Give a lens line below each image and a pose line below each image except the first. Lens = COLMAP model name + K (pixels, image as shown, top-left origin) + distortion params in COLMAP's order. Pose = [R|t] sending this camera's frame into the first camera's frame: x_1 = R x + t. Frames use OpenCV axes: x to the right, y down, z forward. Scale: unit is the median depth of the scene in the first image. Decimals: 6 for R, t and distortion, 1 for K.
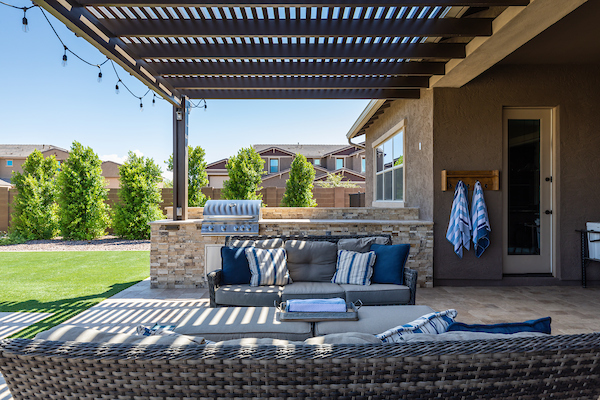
lens RADIAL K [[395.8, 0, 300.6], [0, 395.8, 199.4], [0, 0, 1]] dist [-0.000808, -0.000226]
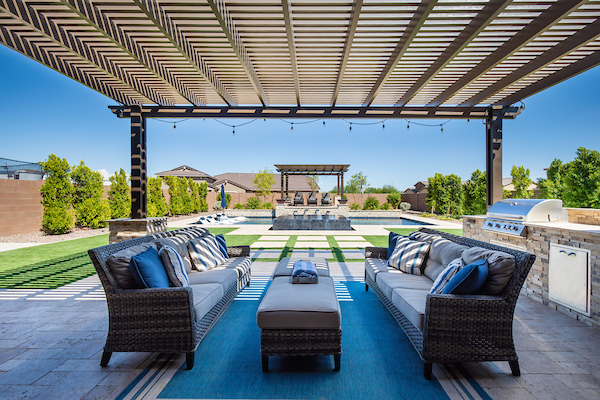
lens RADIAL K [[269.3, 0, 304.7], [0, 269.3, 197.2], [0, 0, 1]] dist [0.002596, -0.001551]
pose [[-0.023622, 0.004790, -0.999709, 0.231086], [-0.006262, 0.999968, 0.004939, -0.001107], [0.999701, 0.006377, -0.023591, 0.224826]]
